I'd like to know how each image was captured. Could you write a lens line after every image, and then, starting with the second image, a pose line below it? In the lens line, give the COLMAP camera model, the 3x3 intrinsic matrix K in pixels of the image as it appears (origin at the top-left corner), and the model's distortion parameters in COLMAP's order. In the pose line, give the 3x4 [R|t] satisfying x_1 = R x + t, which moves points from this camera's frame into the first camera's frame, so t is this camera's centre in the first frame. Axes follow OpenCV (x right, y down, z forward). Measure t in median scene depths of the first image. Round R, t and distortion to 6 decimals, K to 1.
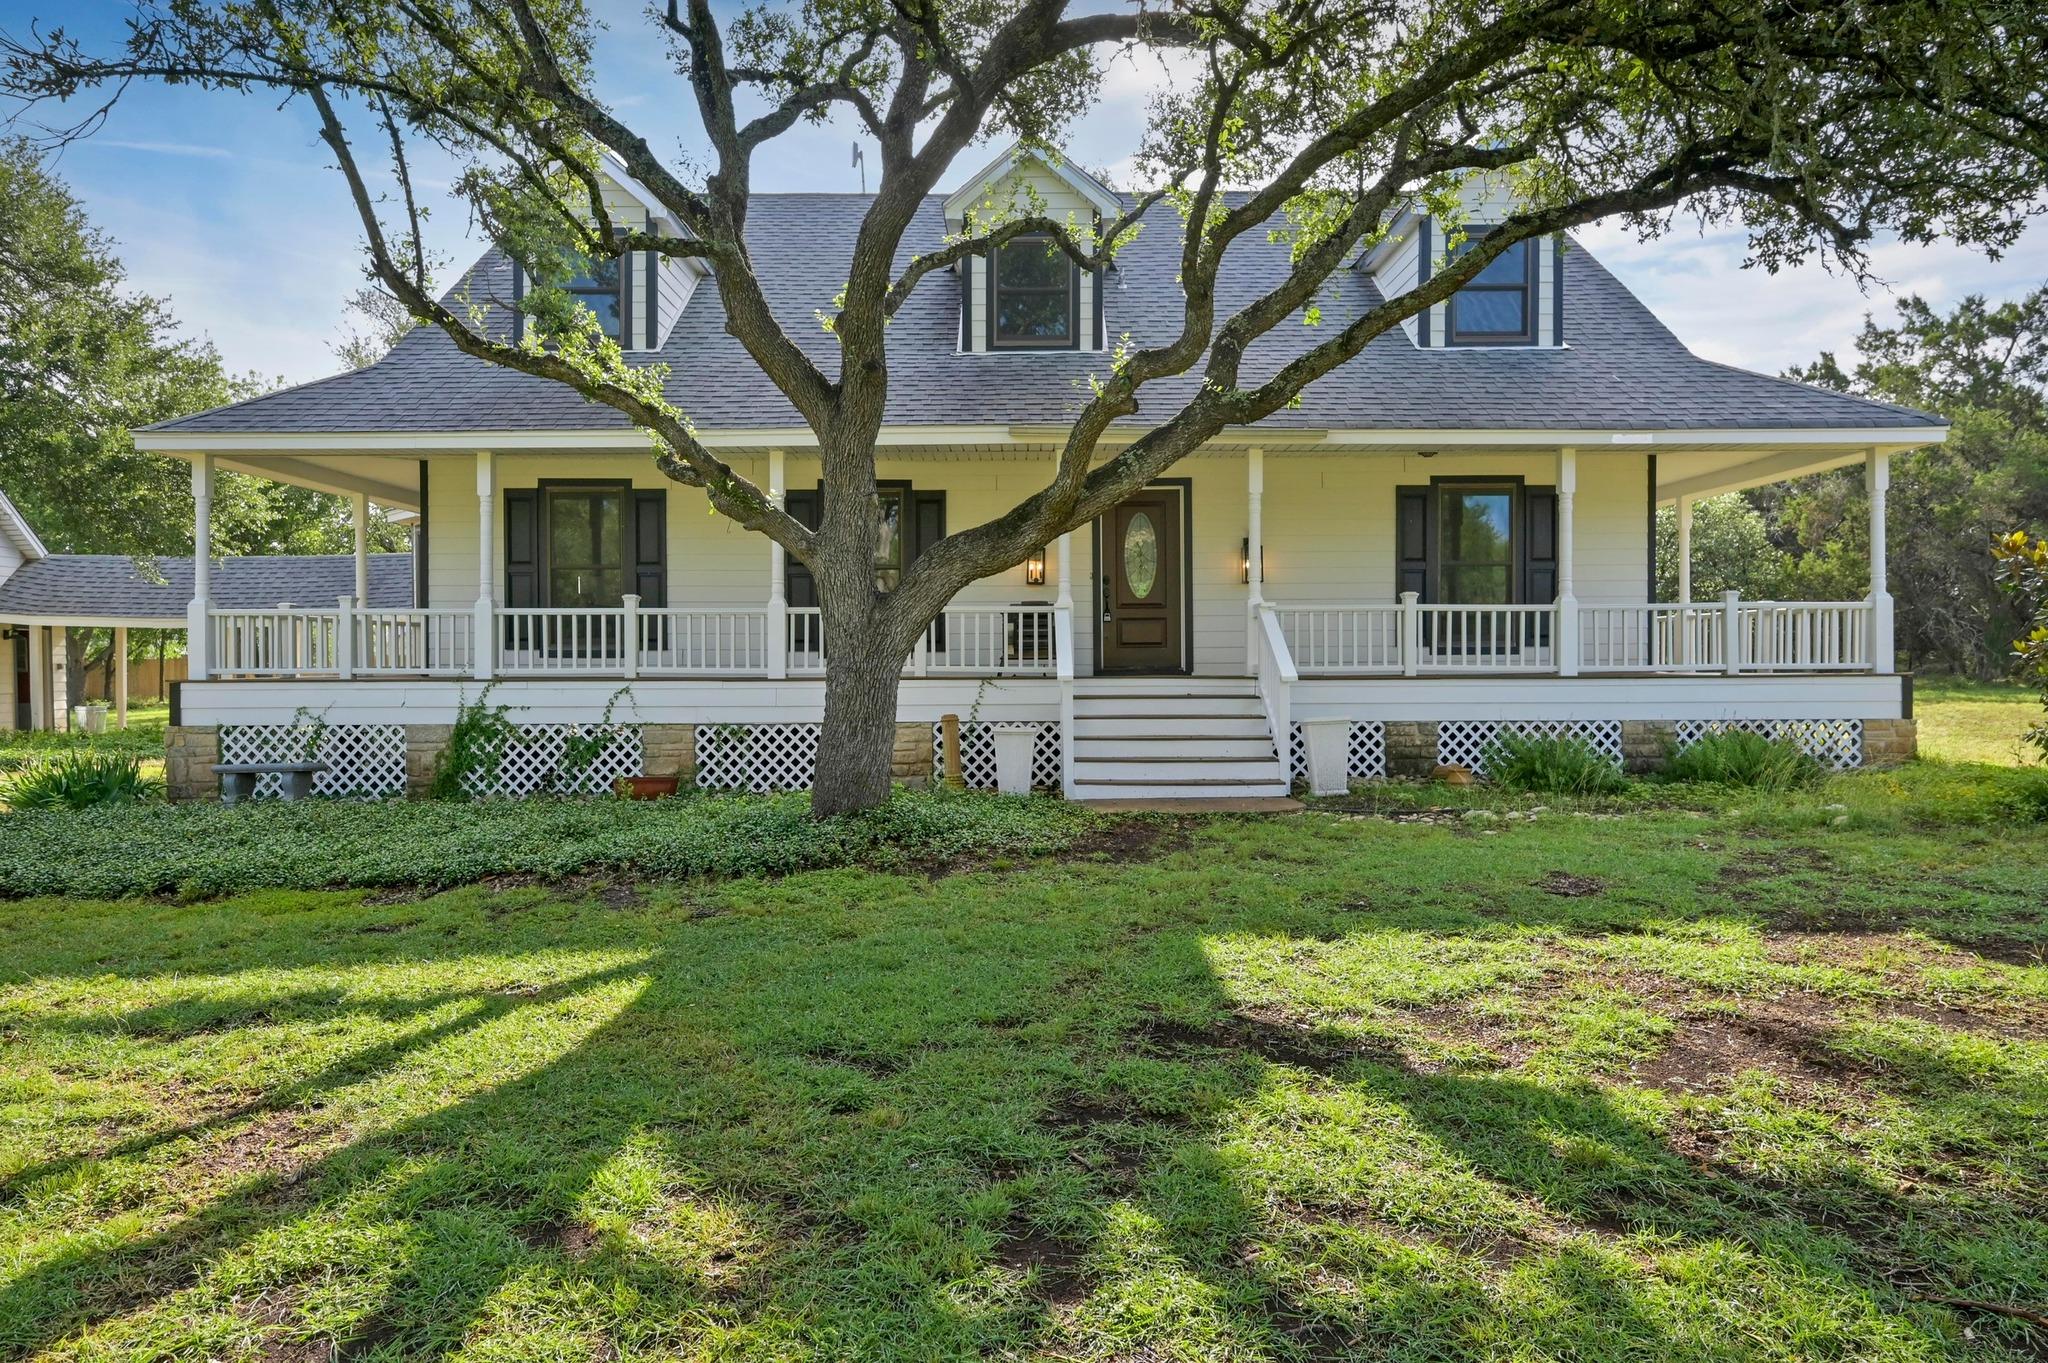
lens RADIAL K [[1416.5, 0, 1024.0], [0, 1416.5, 688.2], [0, 0, 1]] dist [-0.007093, -0.001408]
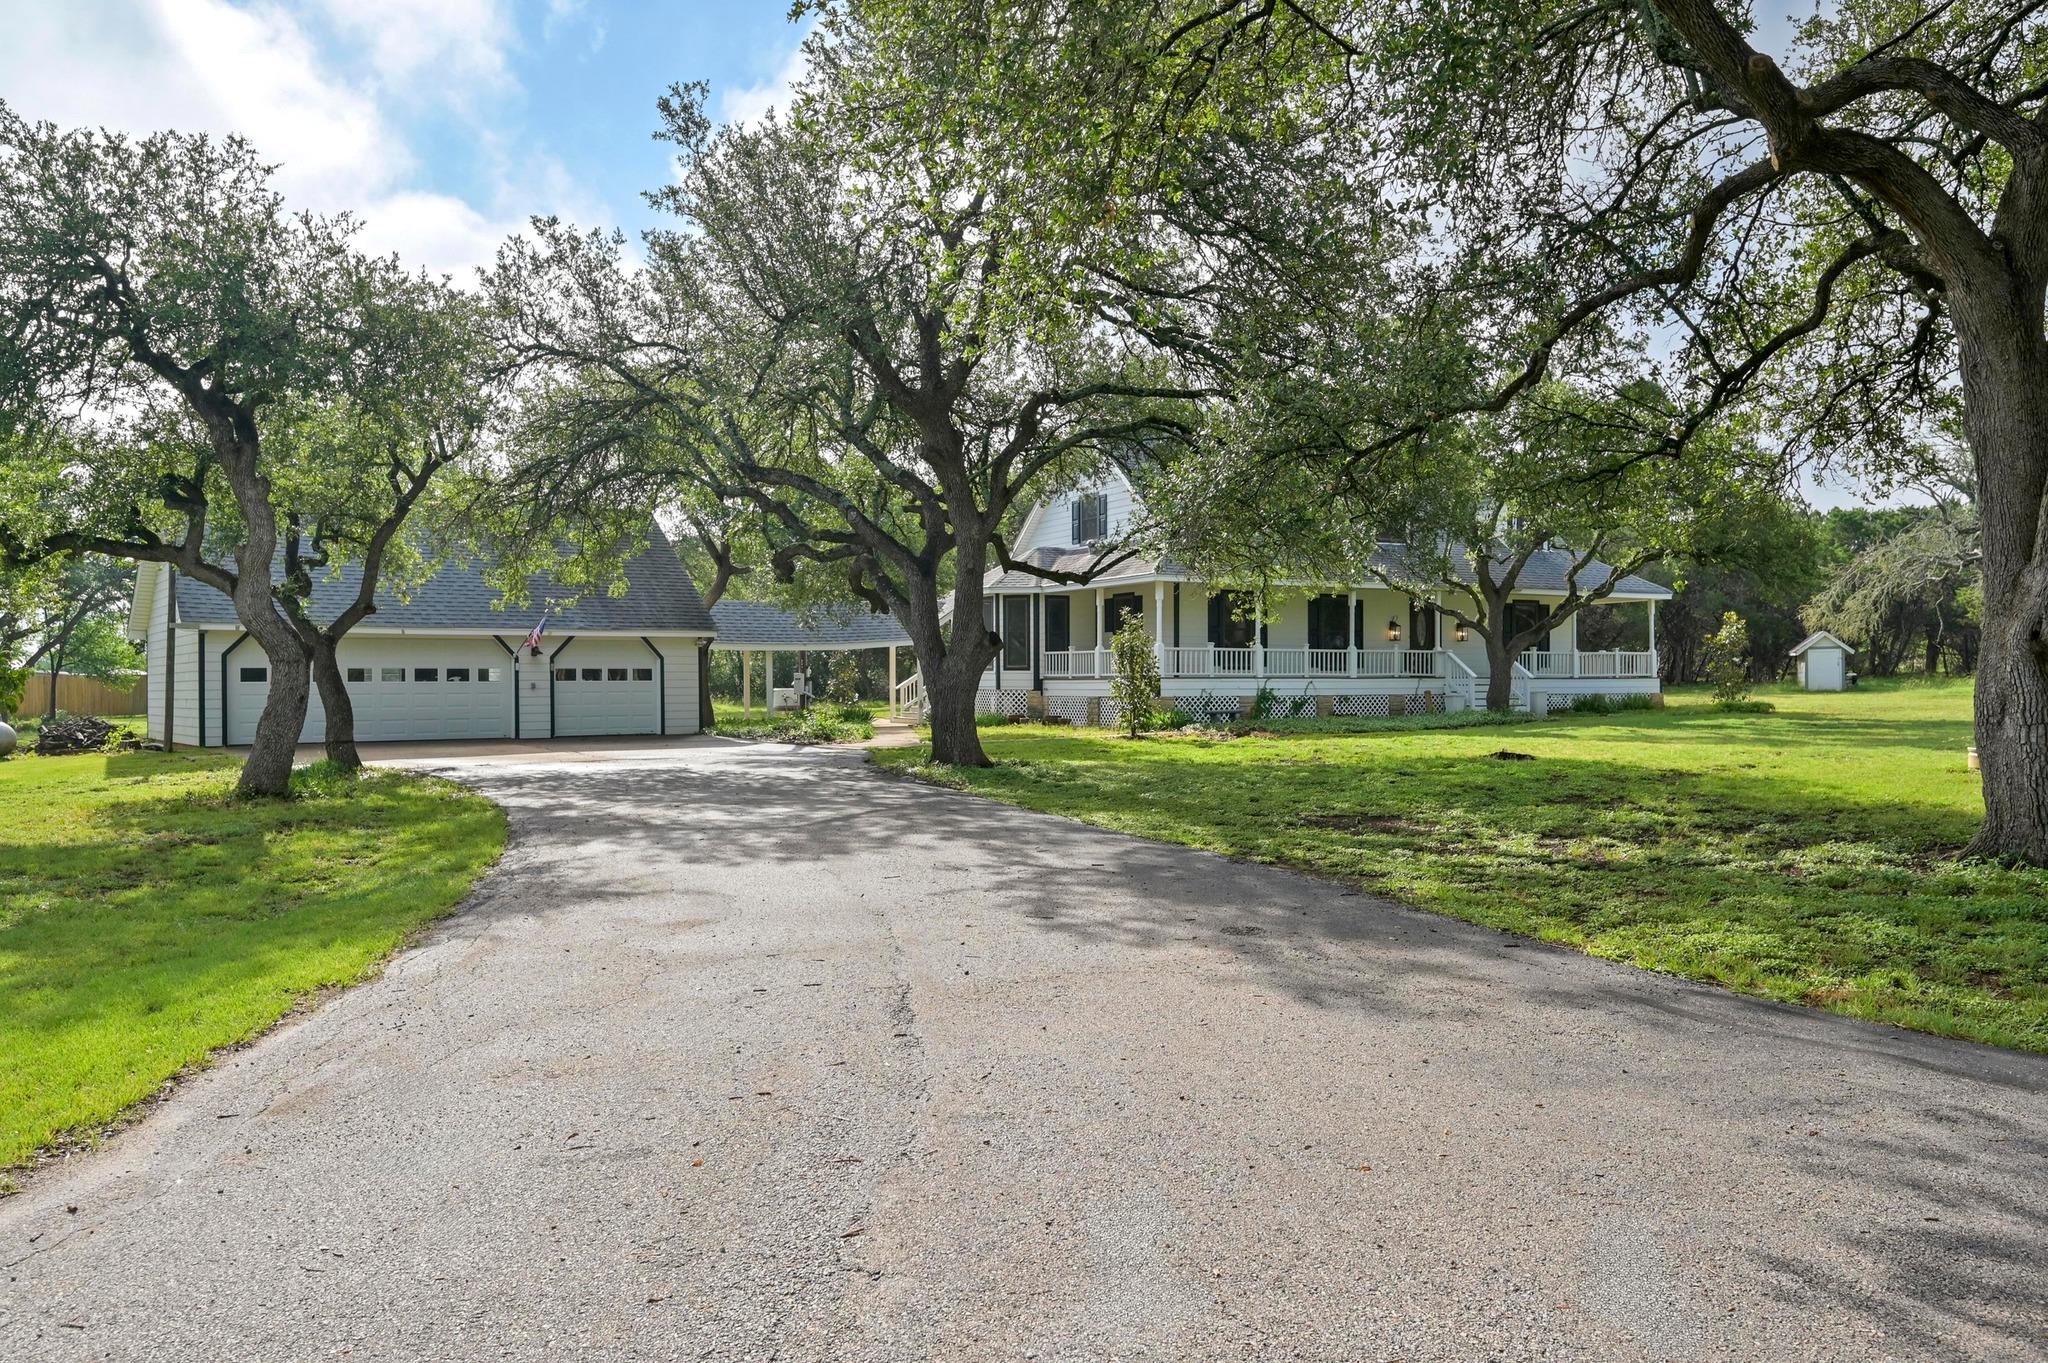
lens RADIAL K [[1422.2, 0, 1016.9], [0, 1422.2, 687.0], [0, 0, 1]] dist [0.004293, 0.000118]
pose [[0.891935, 0.000653, 0.452163, -1.892832], [-0.001423, 0.999998, 0.001364, 0.007534], [-0.452161, -0.001860, 0.891934, -1.022338]]
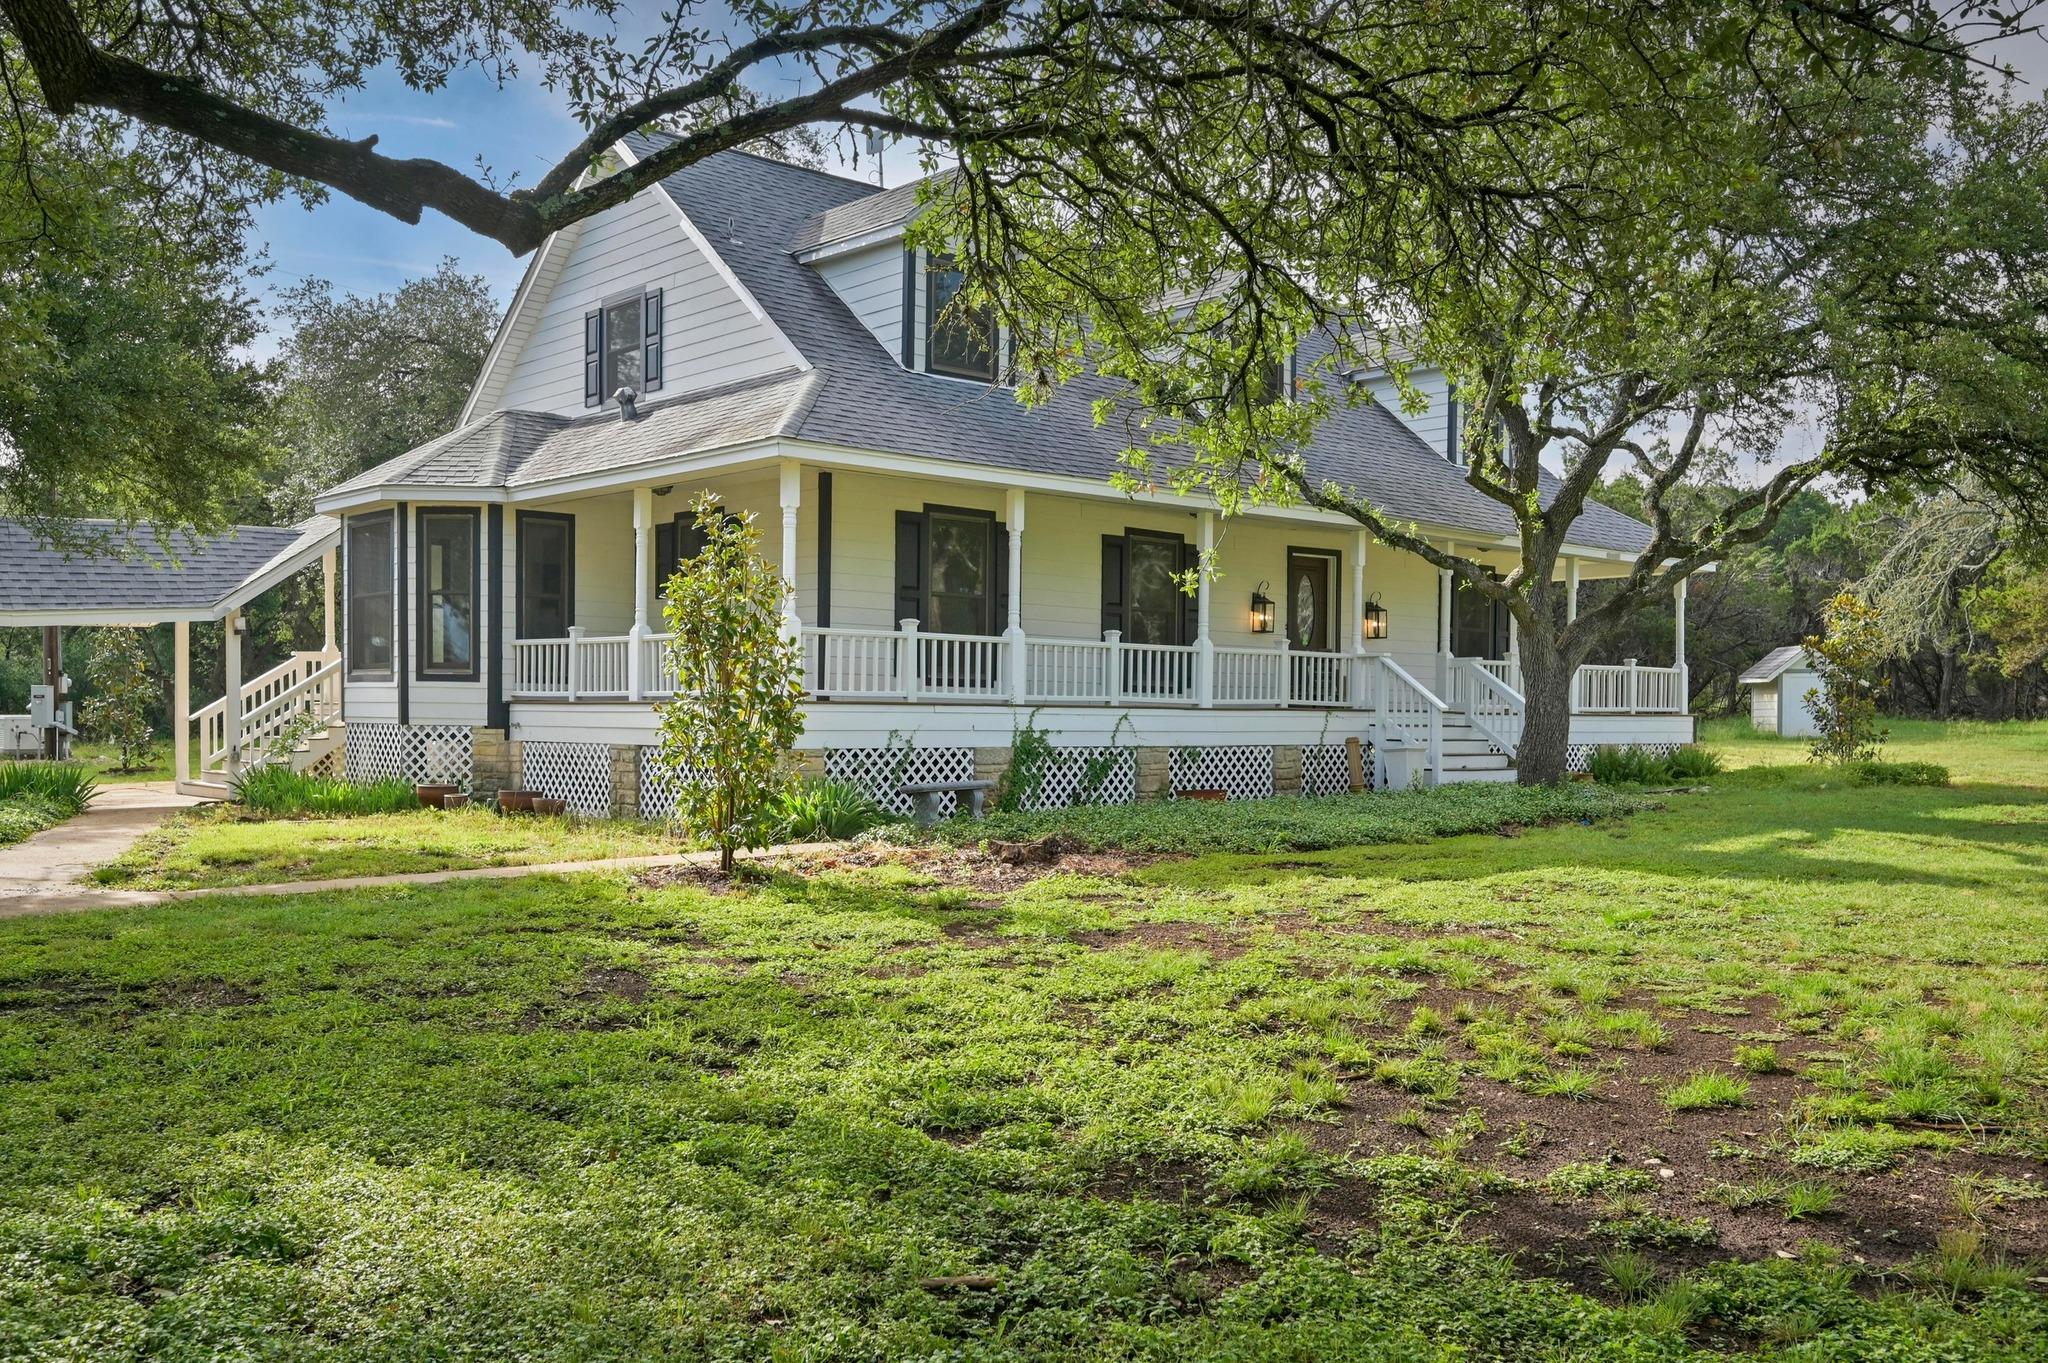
lens RADIAL K [[1783.1, 0, 1015.0], [0, 1783.1, 703.2], [0, 0, 1]] dist [0.004676, 0.001826]
pose [[0.749594, 0.015533, 0.661715, -1.277163], [-0.013058, 0.999877, -0.008678, 0.004284], [-0.661769, -0.002136, 0.749705, 0.001994]]
